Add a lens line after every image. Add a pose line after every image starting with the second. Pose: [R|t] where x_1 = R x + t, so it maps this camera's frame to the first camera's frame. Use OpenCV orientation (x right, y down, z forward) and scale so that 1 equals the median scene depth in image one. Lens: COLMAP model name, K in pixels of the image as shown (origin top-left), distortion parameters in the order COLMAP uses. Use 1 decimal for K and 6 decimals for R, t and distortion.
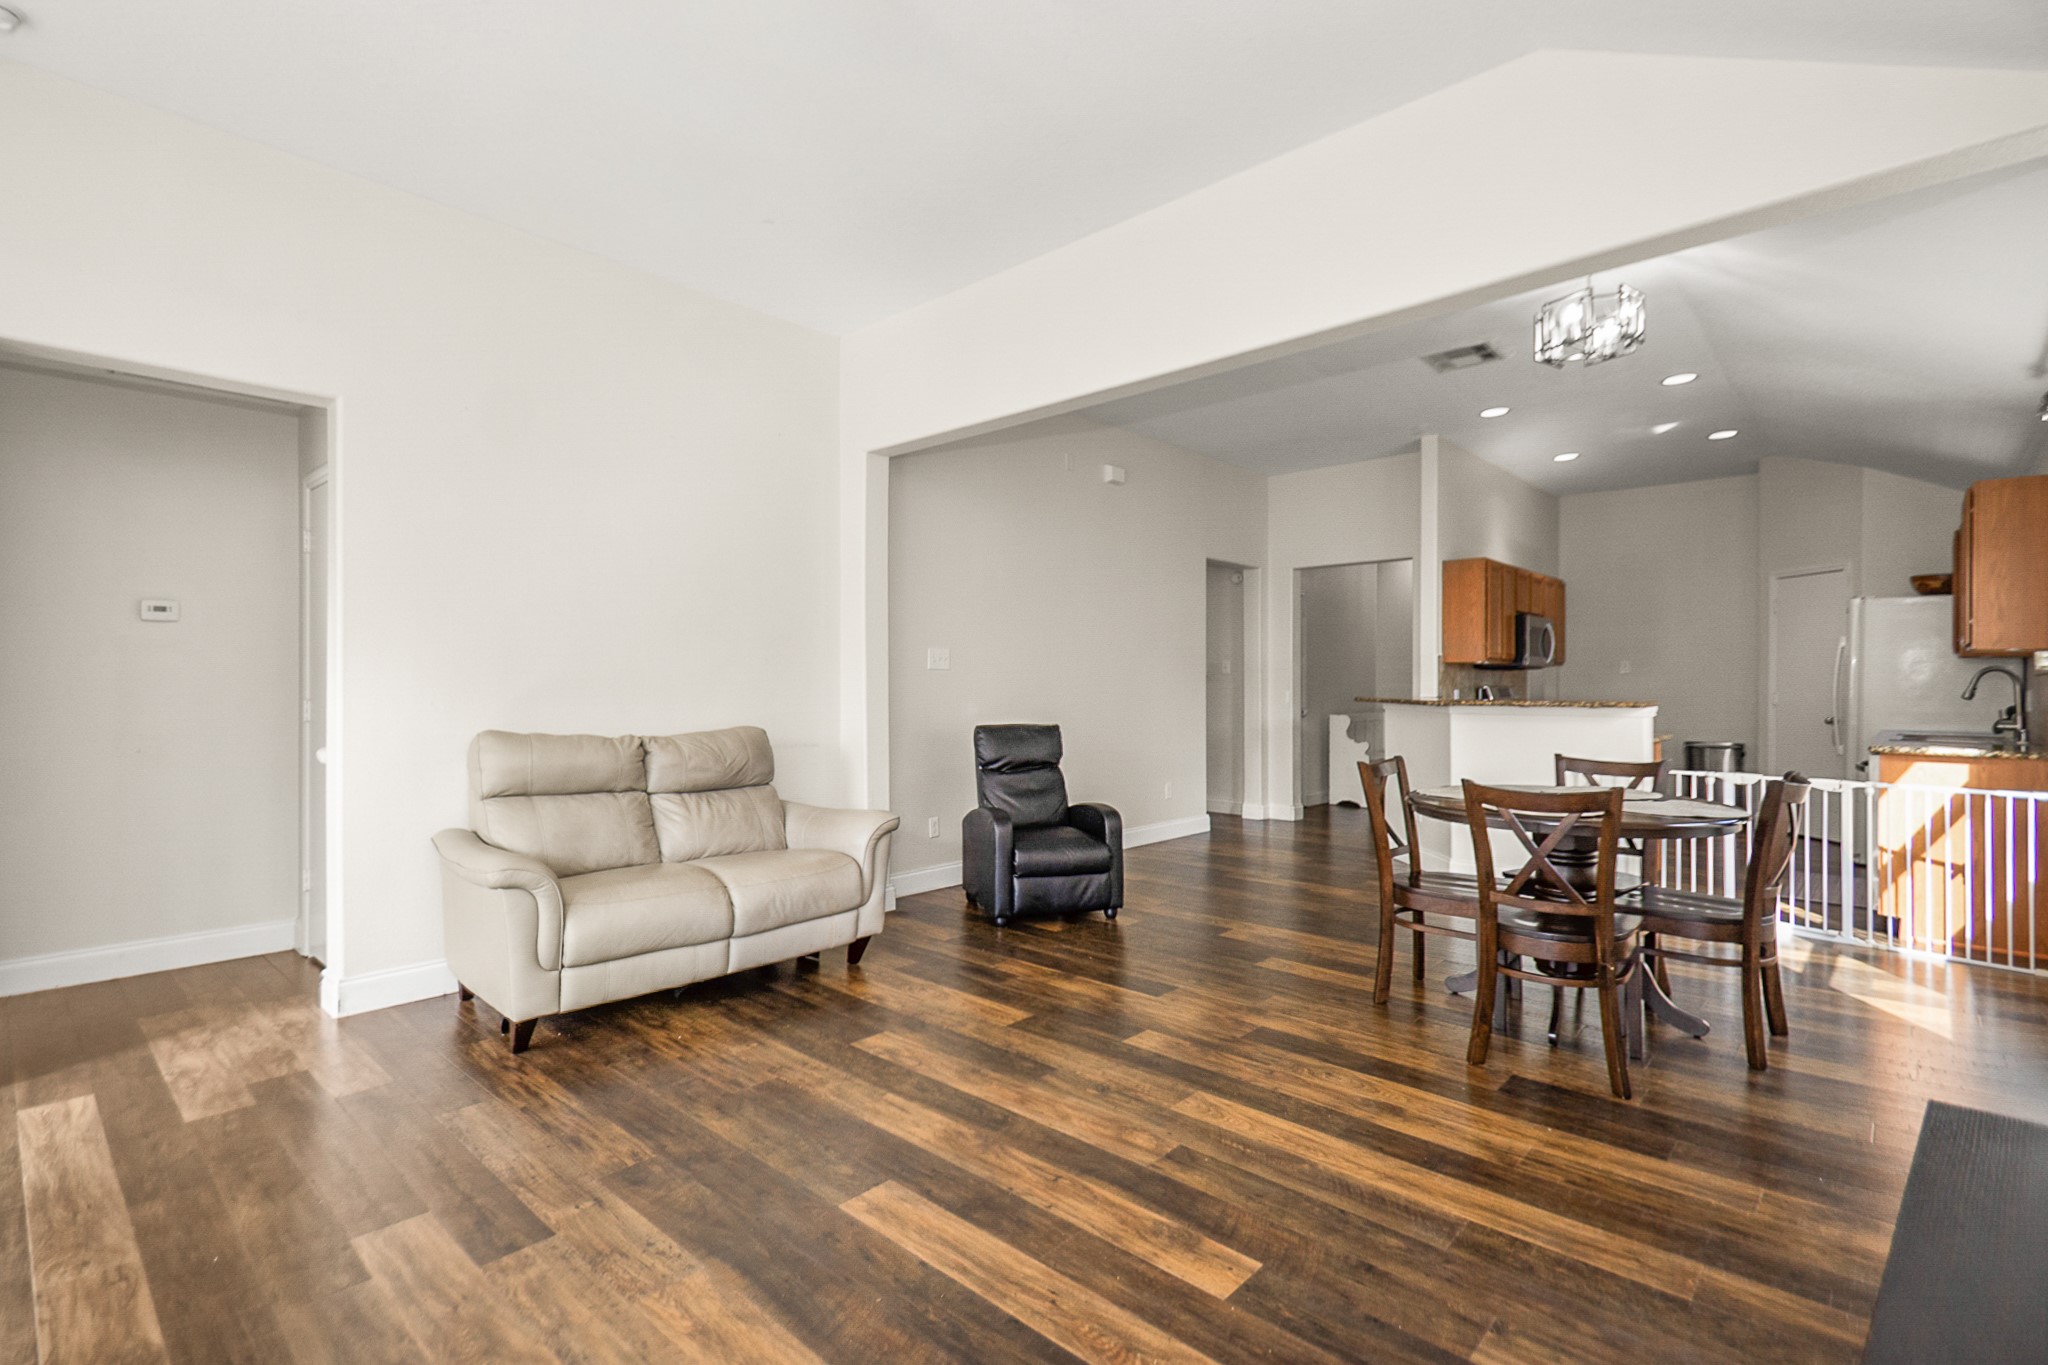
lens RADIAL K [[927.9, 0, 1041.7], [0, 927.9, 679.1], [0, 0, 1]] dist [0.023972, -0.008814]
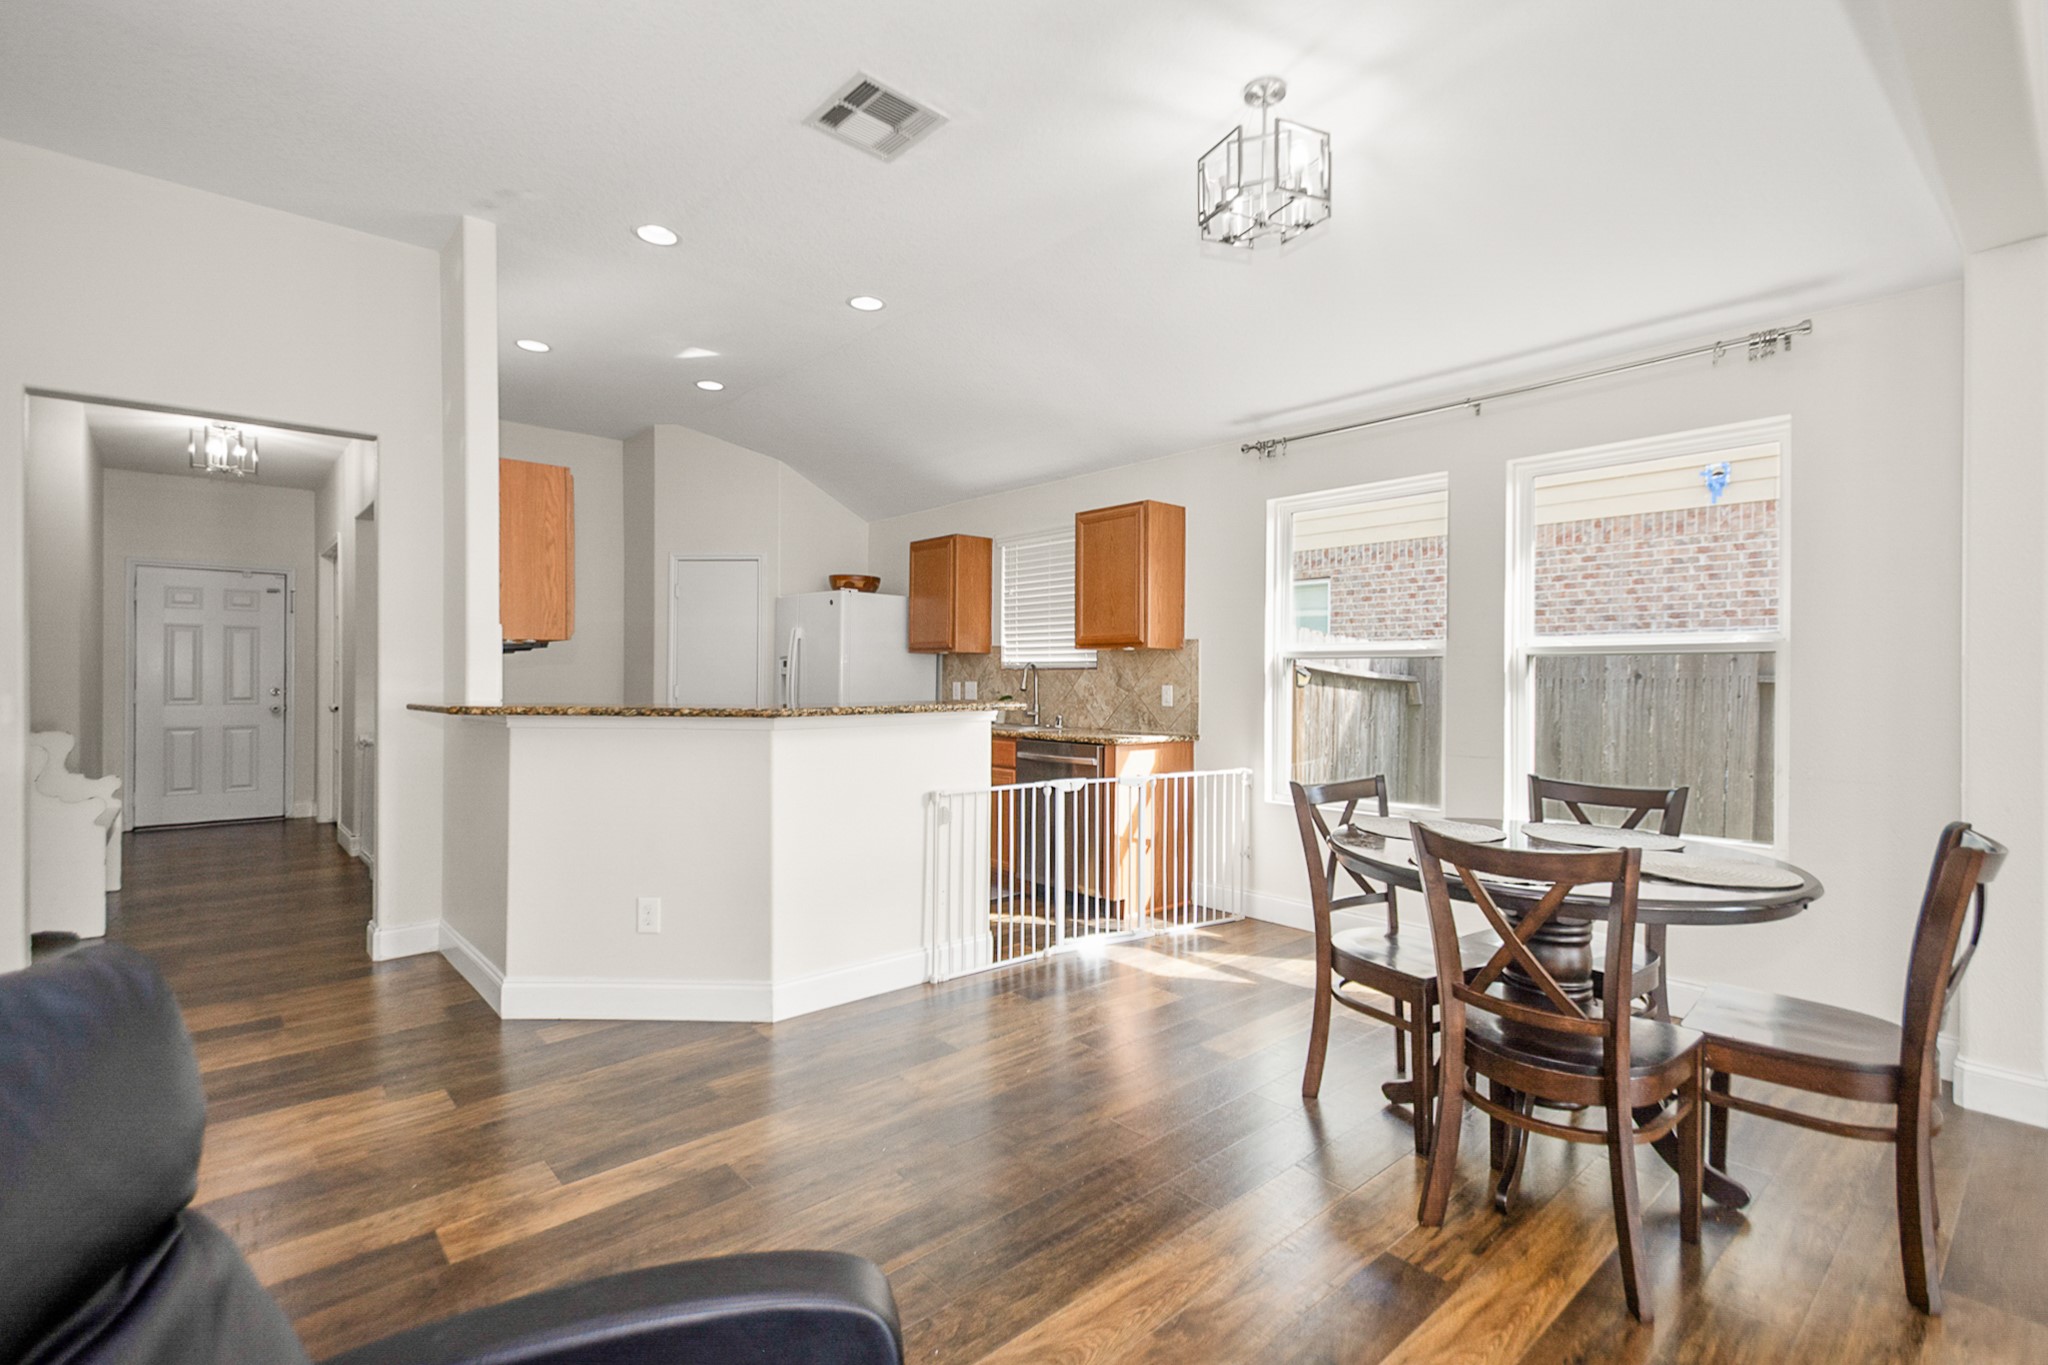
lens RADIAL K [[927.9, 0, 1006.7], [0, 927.9, 681.8], [0, 0, 1]] dist [0.023972, -0.008814]
pose [[0.123894, -0.007845, 0.992264, -0.123985], [-0.007933, 0.999929, 0.008896, 0.001152], [-0.992264, -0.008974, 0.123823, 0.863359]]
